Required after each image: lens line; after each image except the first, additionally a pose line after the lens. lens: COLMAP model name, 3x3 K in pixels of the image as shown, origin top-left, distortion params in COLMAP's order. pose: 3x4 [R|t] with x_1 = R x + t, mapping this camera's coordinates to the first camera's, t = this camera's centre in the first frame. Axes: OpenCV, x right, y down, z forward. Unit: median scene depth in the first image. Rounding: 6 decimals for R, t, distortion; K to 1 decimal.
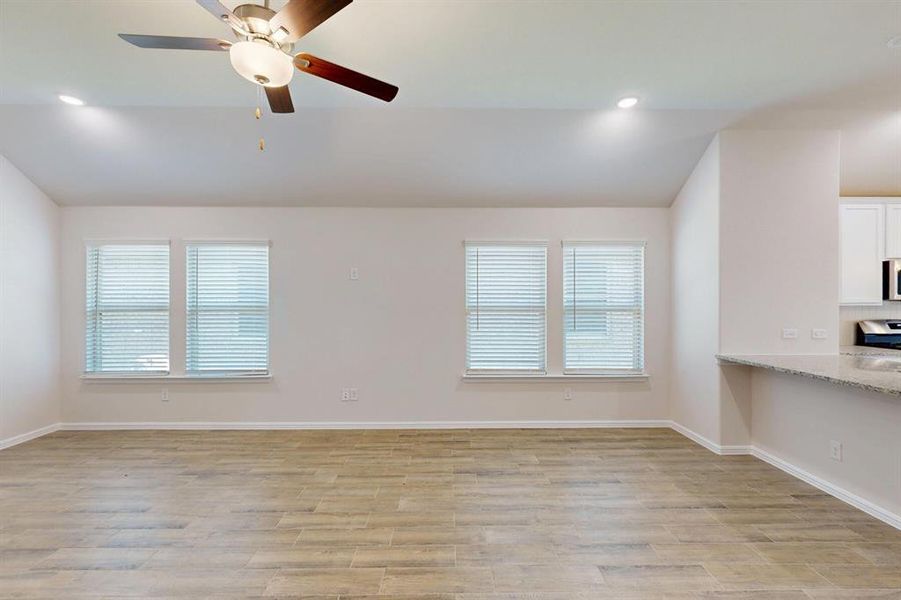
lens RADIAL K [[395.9, 0, 450.5], [0, 395.9, 302.4], [0, 0, 1]] dist [0.005126, -0.000459]
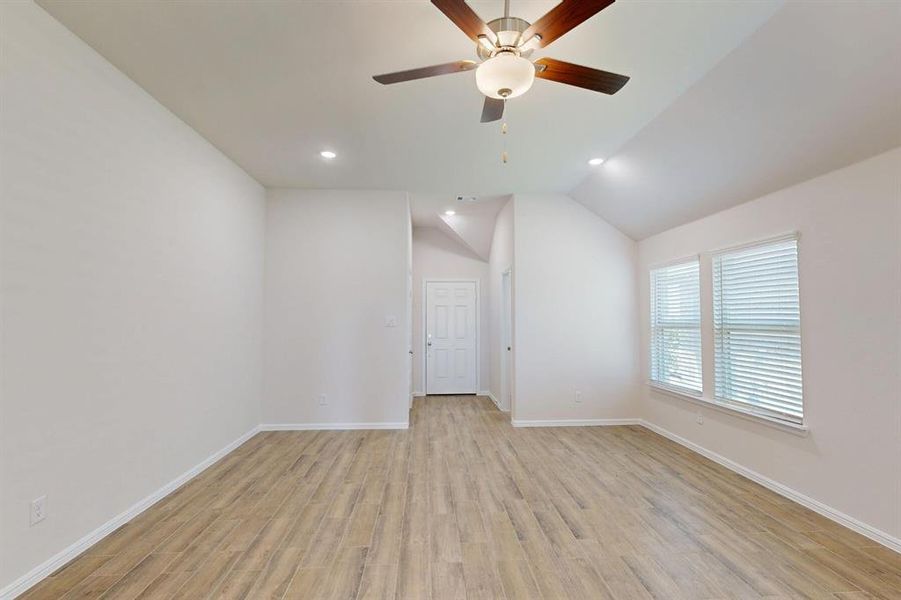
lens RADIAL K [[395.9, 0, 450.9], [0, 395.9, 302.8], [0, 0, 1]] dist [0.005126, -0.000459]
pose [[0.042529, -0.039975, -0.998295, 0.218858], [-0.000541, 0.999198, -0.040034, -0.002212], [0.999095, 0.002242, 0.042473, 0.370539]]
